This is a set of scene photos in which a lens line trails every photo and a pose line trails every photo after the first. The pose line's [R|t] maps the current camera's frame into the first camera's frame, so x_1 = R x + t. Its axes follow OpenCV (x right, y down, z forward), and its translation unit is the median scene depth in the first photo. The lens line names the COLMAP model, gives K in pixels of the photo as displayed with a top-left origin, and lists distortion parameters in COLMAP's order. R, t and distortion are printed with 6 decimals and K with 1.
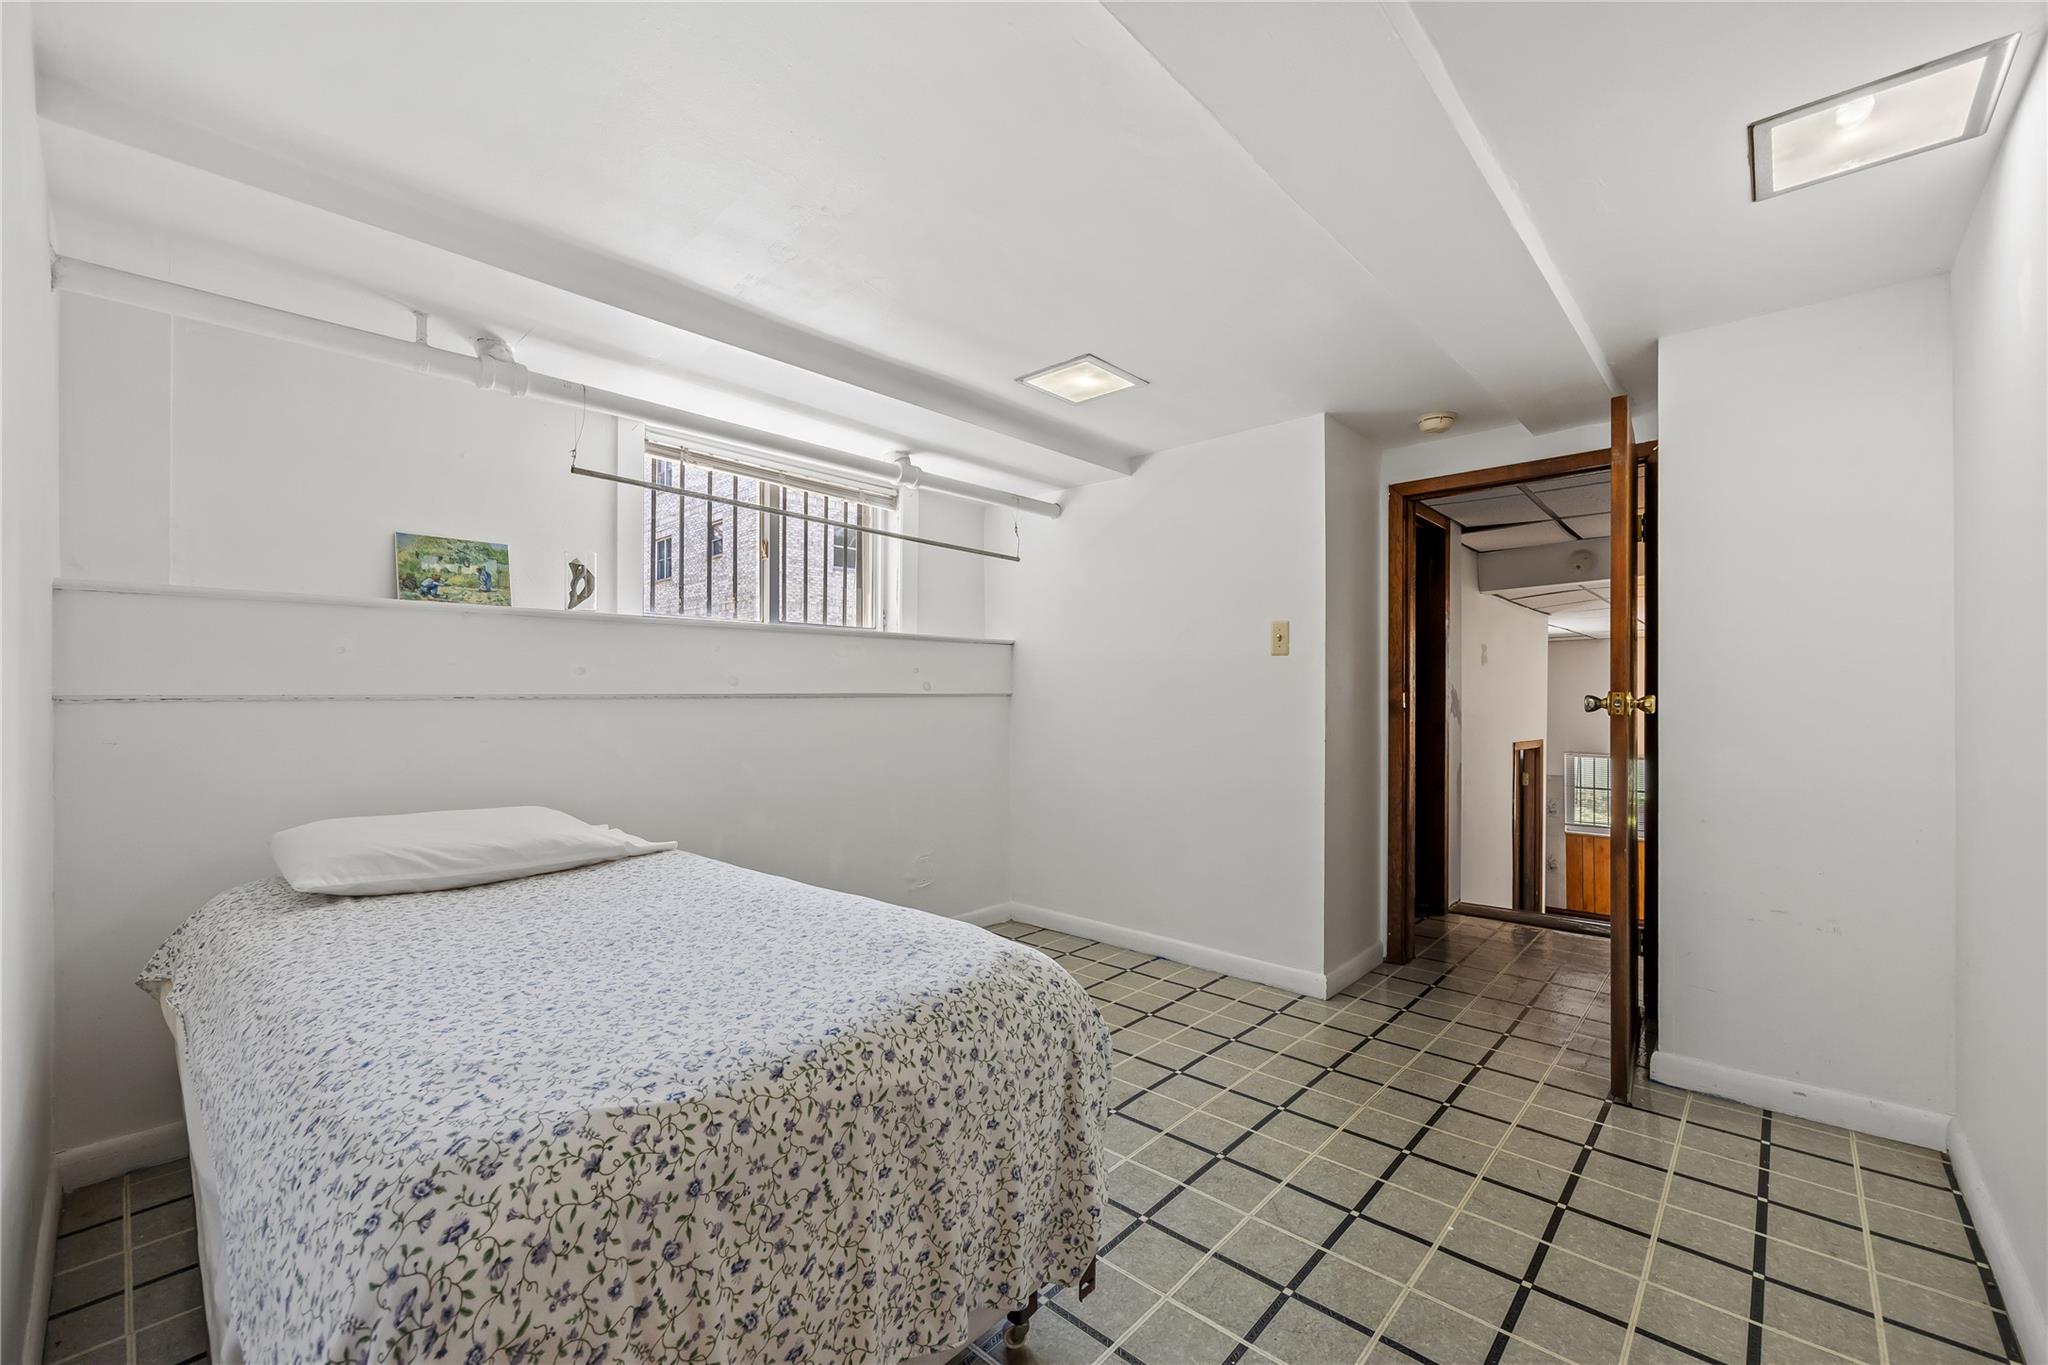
lens RADIAL K [[832.5, 0, 1026.6], [0, 832.5, 686.3], [0, 0, 1]] dist [-0.001663, 0.000186]
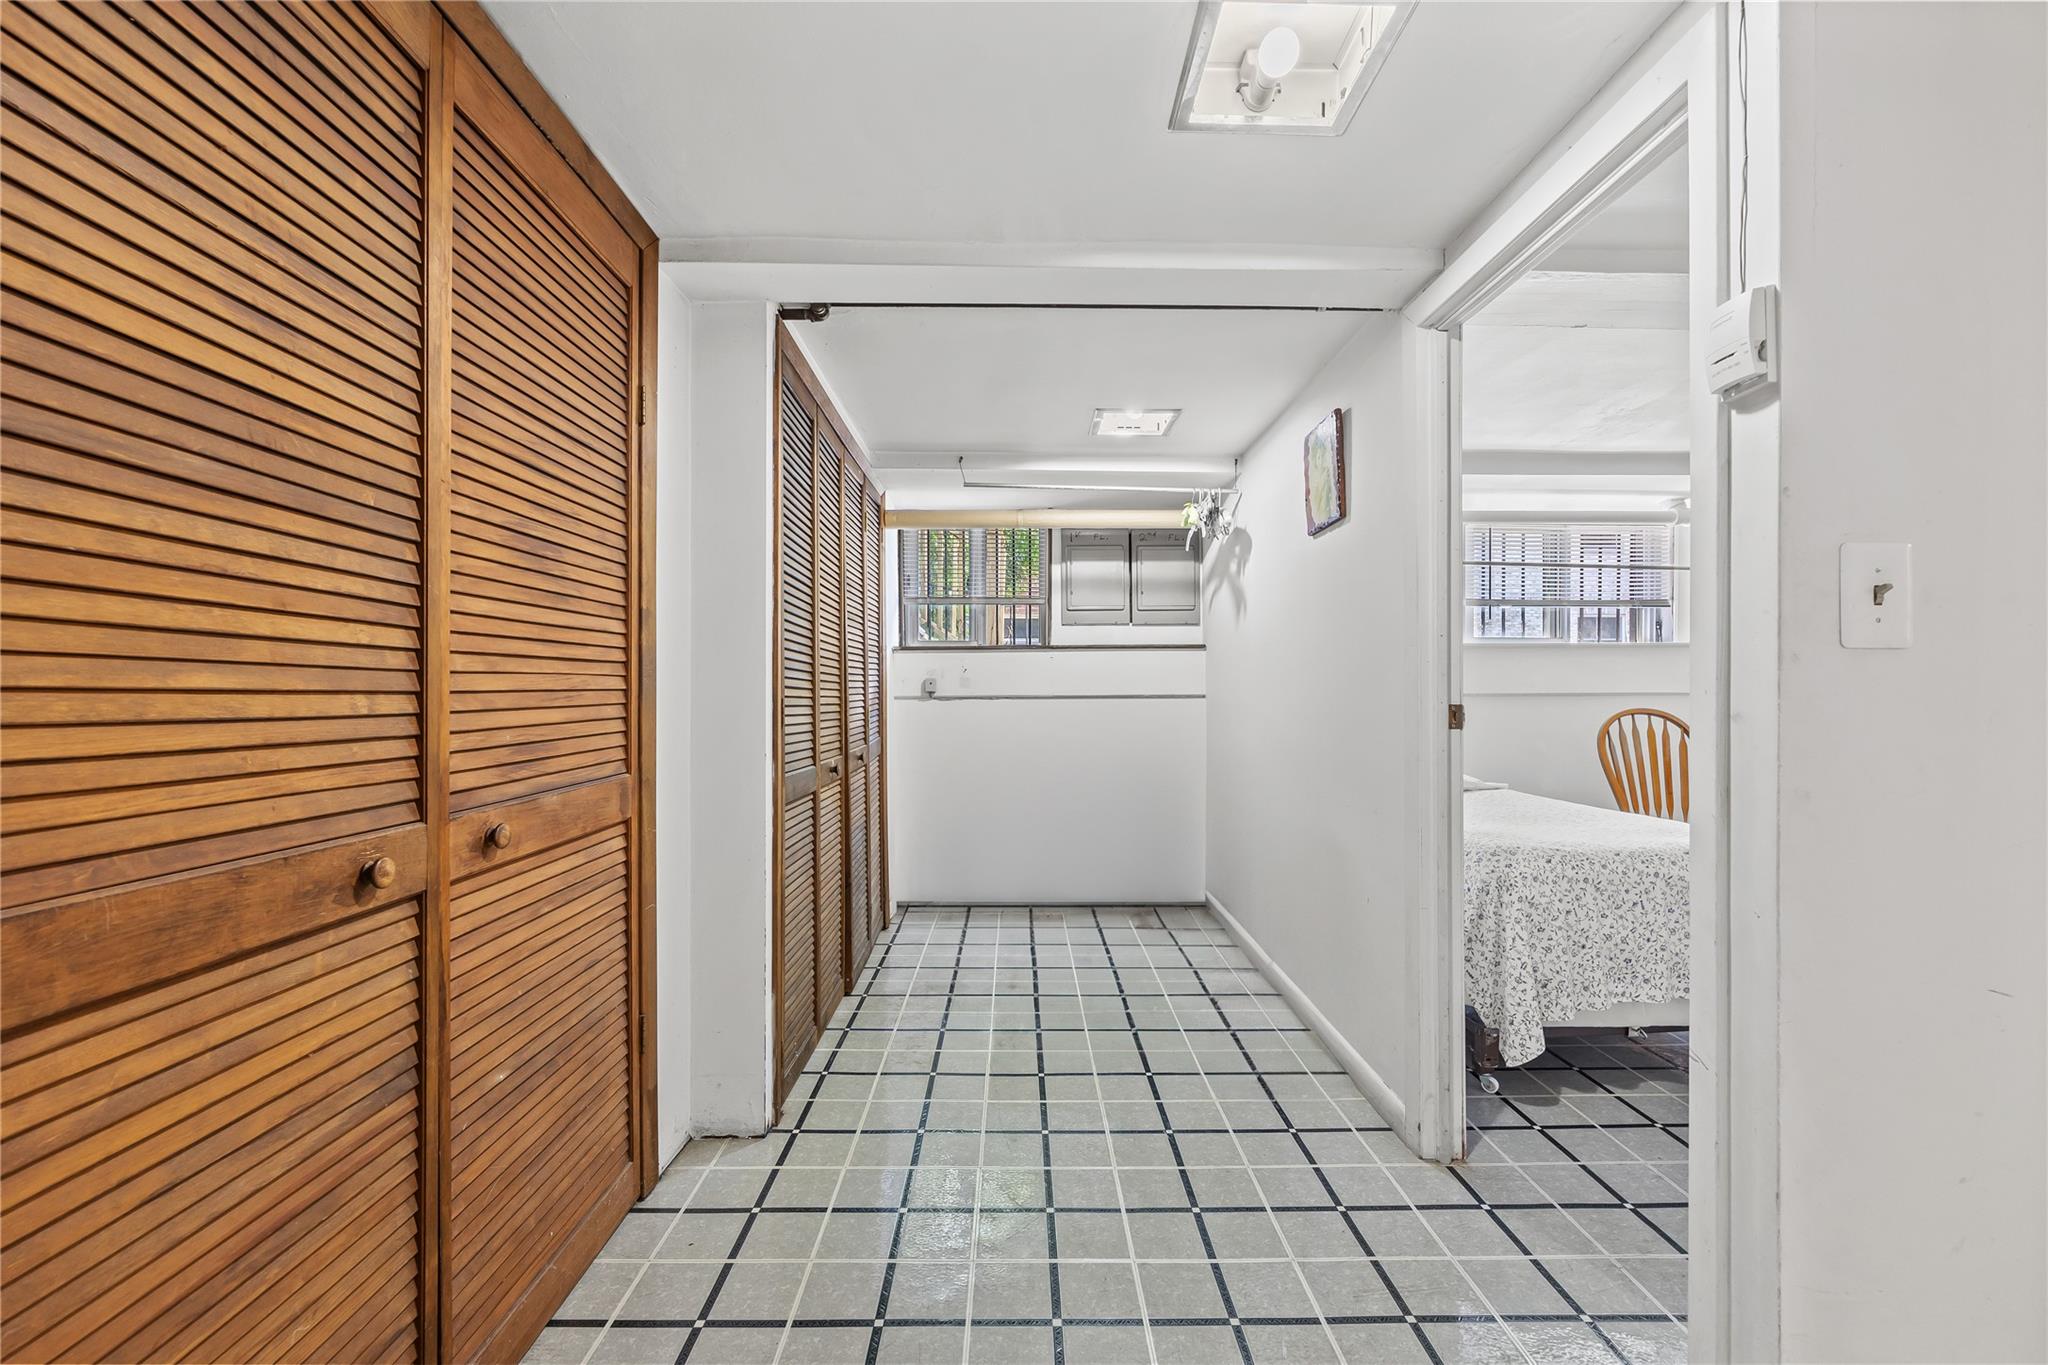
lens RADIAL K [[832.5, 0, 1020.0], [0, 832.5, 695.2], [0, 0, 1]] dist [-0.001663, 0.000186]
pose [[0.687356, -0.001802, -0.726319, 0.293092], [0.001456, 0.999998, -0.001102, -0.008428], [0.726319, -0.000300, 0.687357, -2.103923]]
